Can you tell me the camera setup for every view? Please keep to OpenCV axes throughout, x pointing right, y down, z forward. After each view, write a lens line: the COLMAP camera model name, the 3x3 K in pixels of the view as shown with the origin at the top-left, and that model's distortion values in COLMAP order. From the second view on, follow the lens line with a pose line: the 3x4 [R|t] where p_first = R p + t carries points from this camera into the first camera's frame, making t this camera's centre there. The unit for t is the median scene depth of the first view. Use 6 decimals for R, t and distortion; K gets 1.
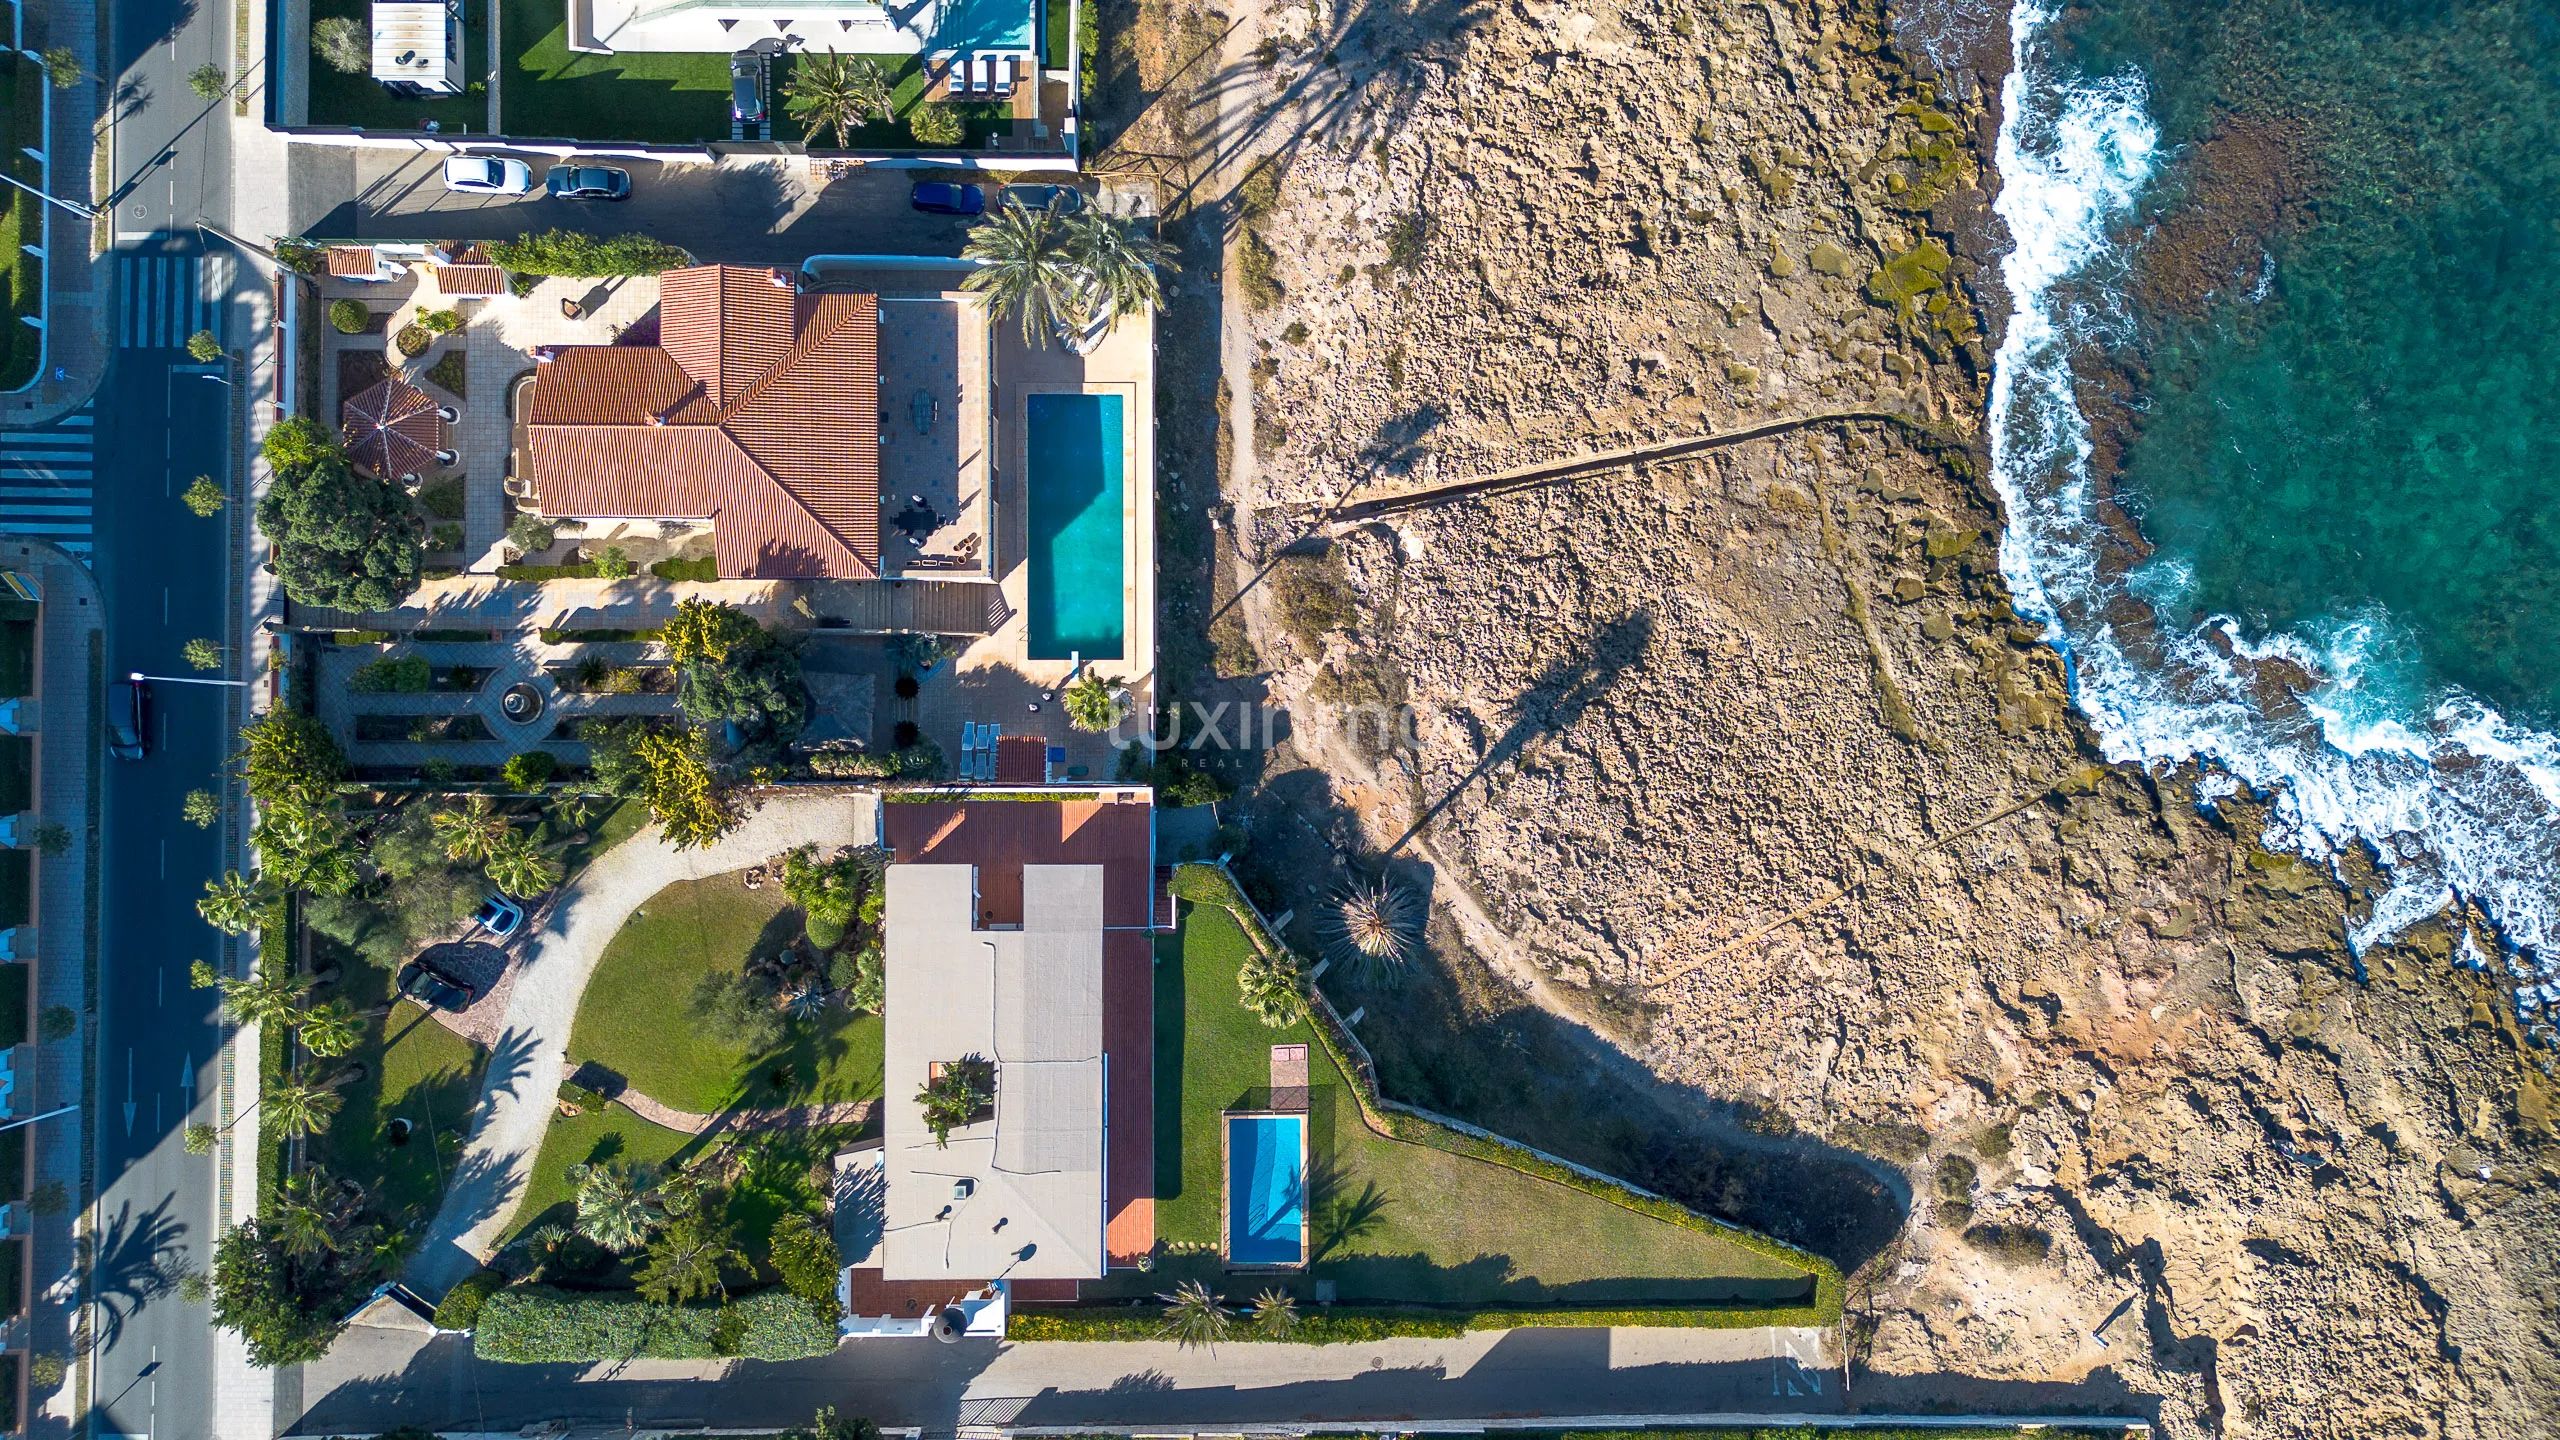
lens RADIAL K [[1802.3, 0, 1265.8], [0, 1802.3, 720.7], [0, 0, 1]] dist [0.040326, -0.017576]
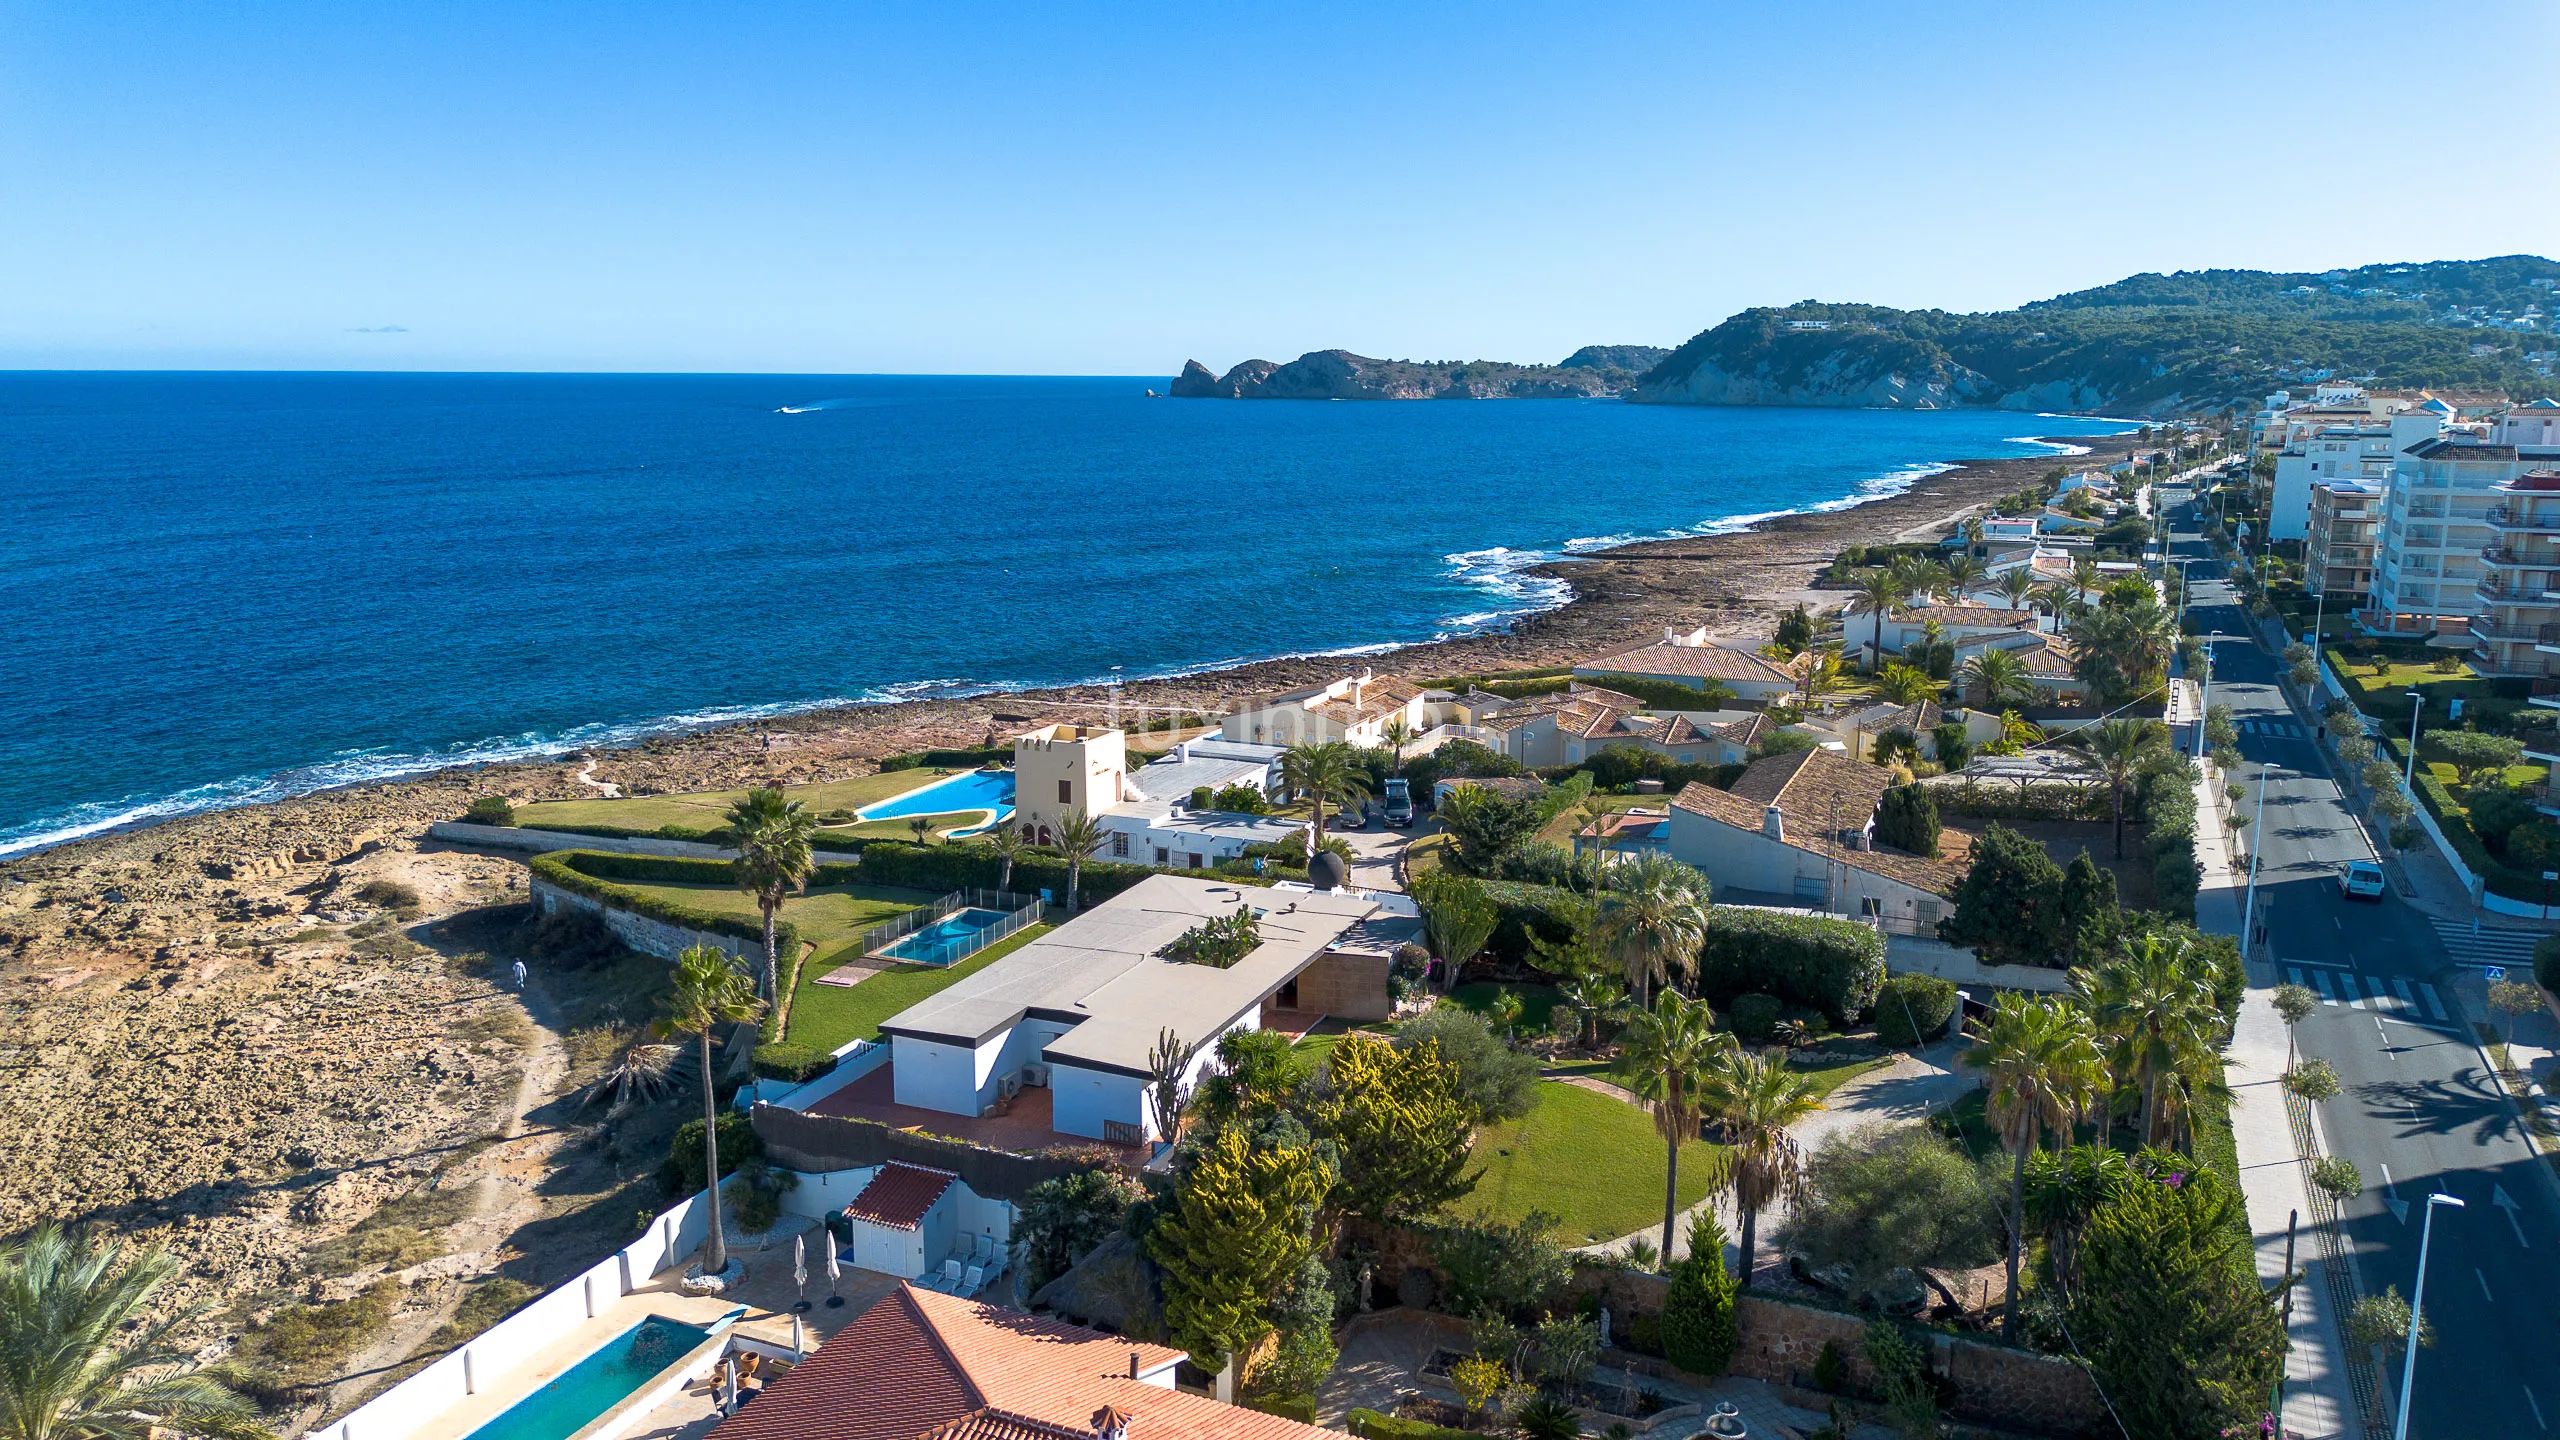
lens RADIAL K [[1802.3, 0, 1276.8], [0, 1802.3, 721.5], [0, 0, 1]] dist [0.040326, -0.017576]
pose [[-0.914341, -0.078944, 0.397175, -0.457483], [0.404837, -0.155519, 0.901067, -0.425275], [-0.009365, 0.984673, 0.174157, 0.712341]]
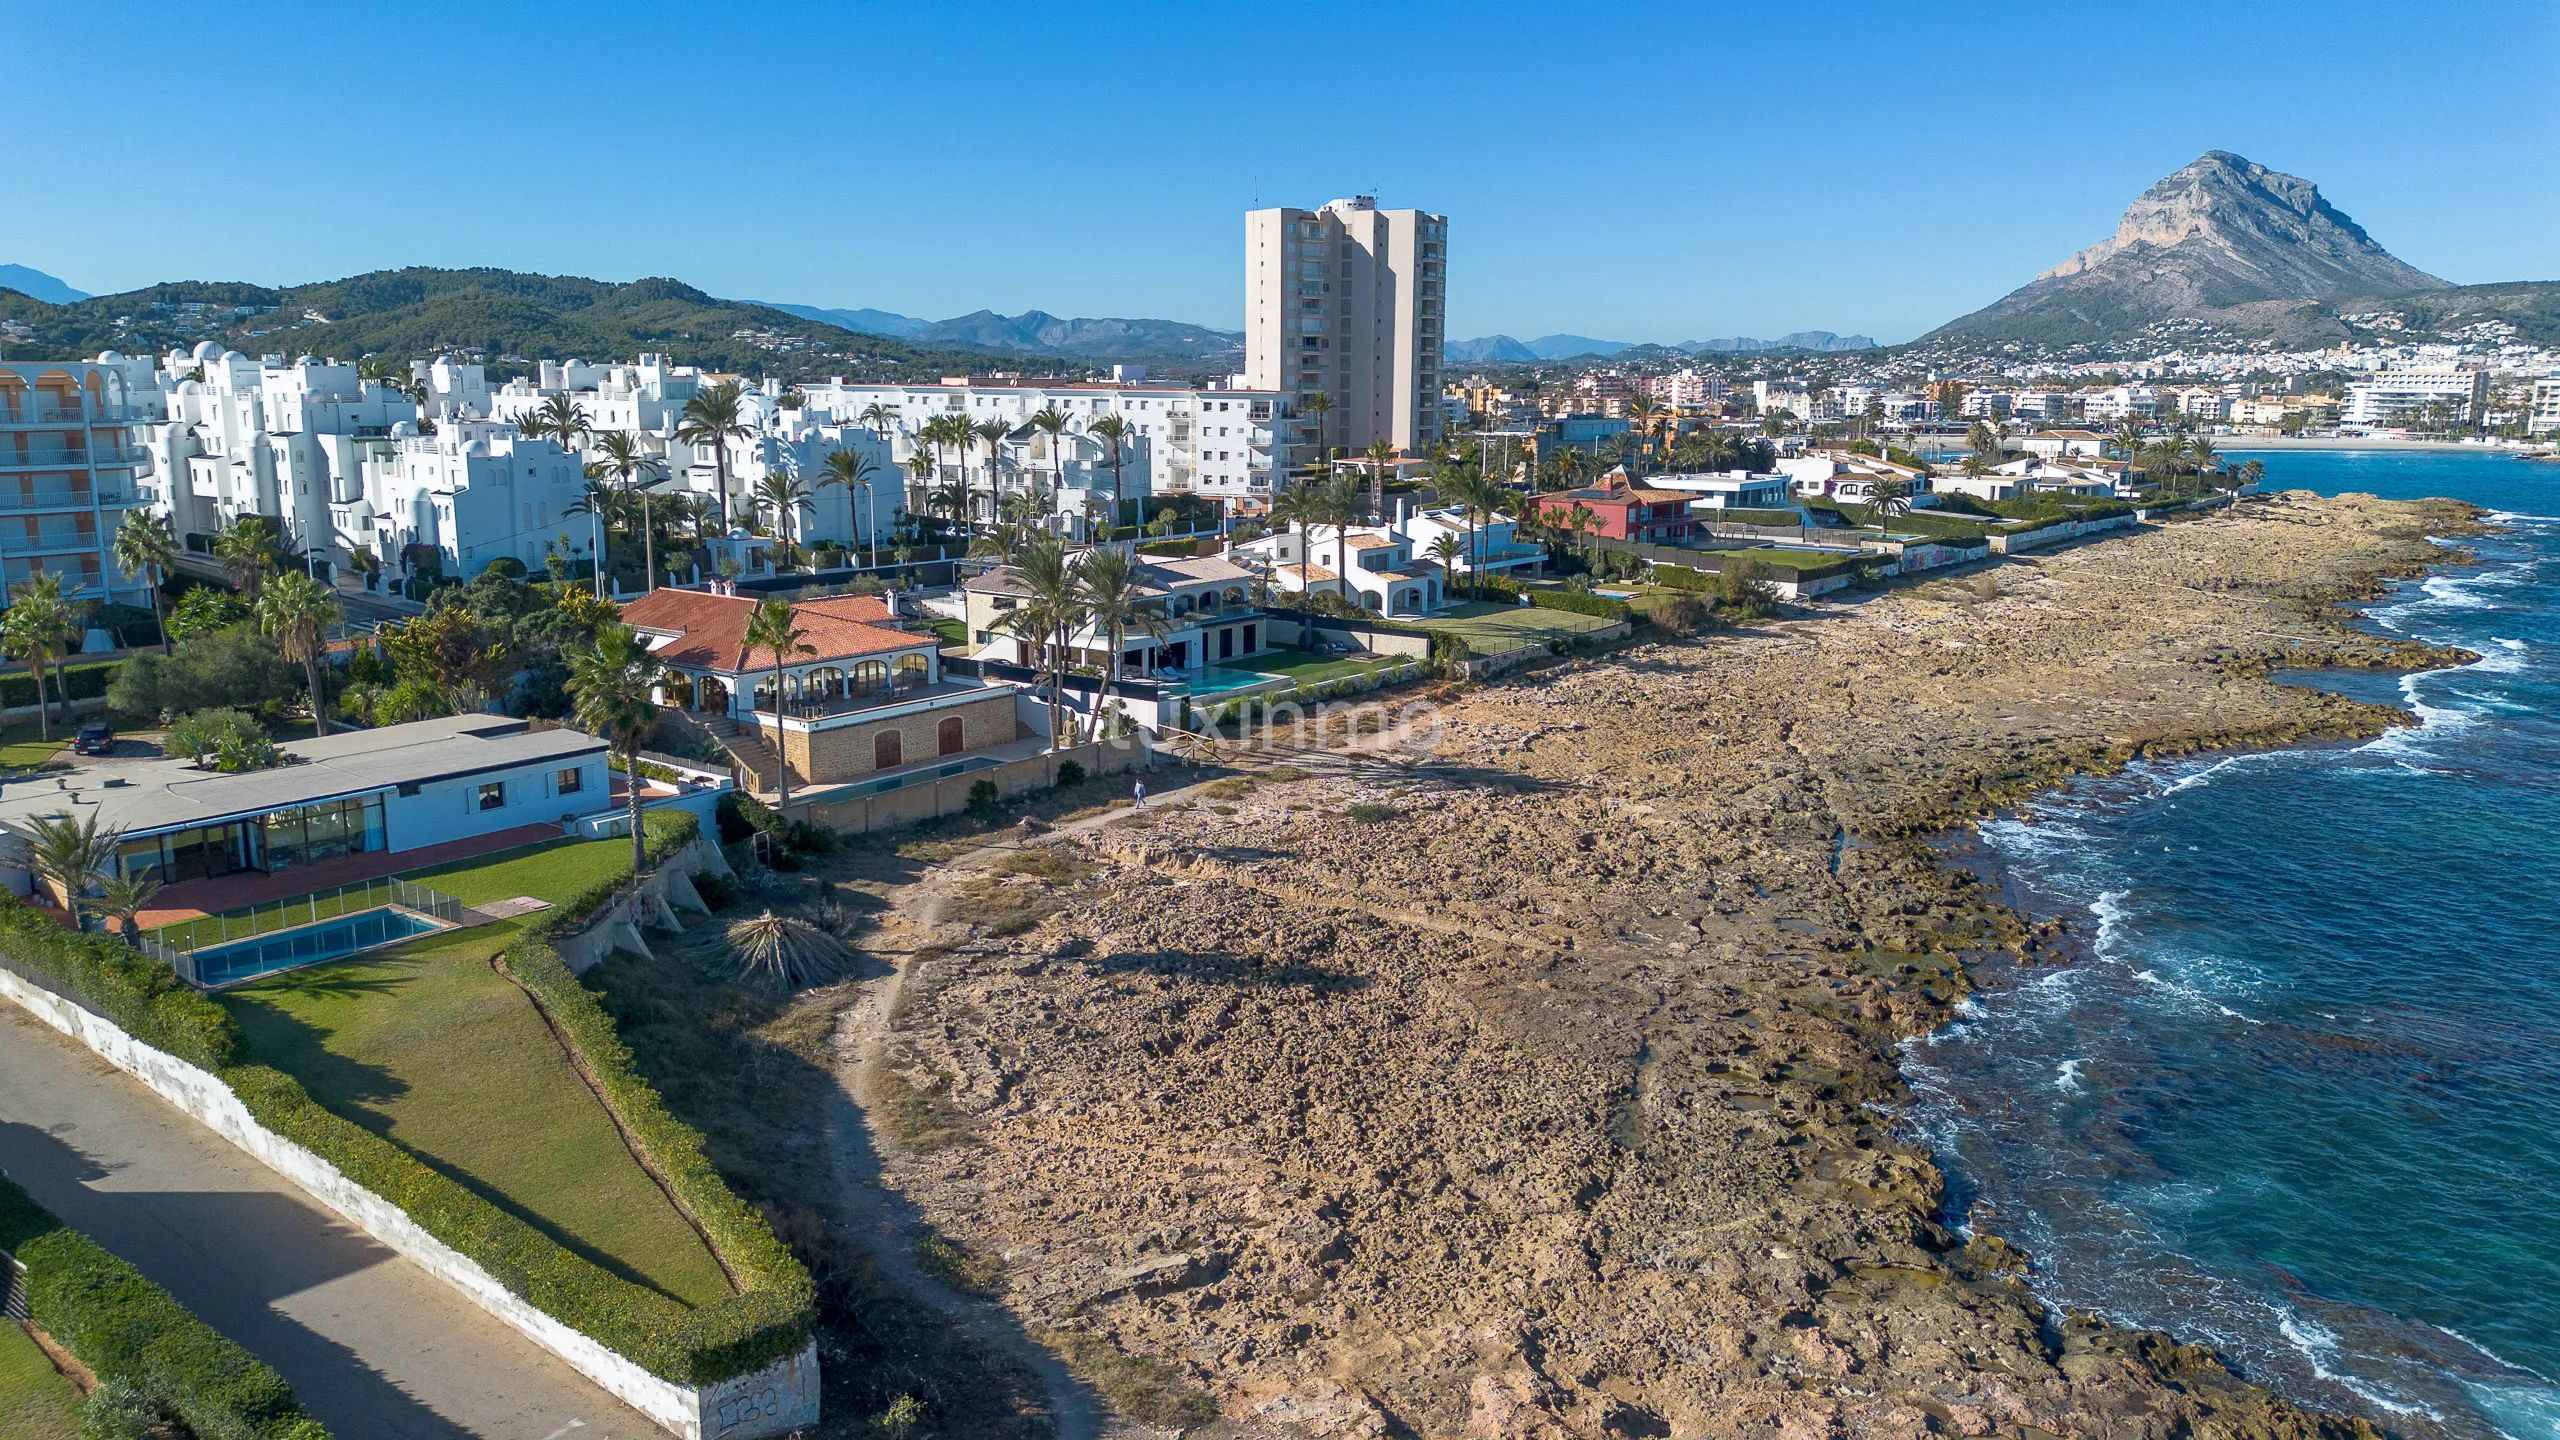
lens RADIAL K [[1802.3, 0, 1289.7], [0, 1802.3, 721.8], [0, 0, 1]] dist [0.040326, -0.017576]
pose [[0.805898, 0.114313, -0.580914, 0.600493], [-0.592017, 0.166621, -0.788513, 0.517326], [0.006655, 0.979372, 0.201955, 0.765080]]
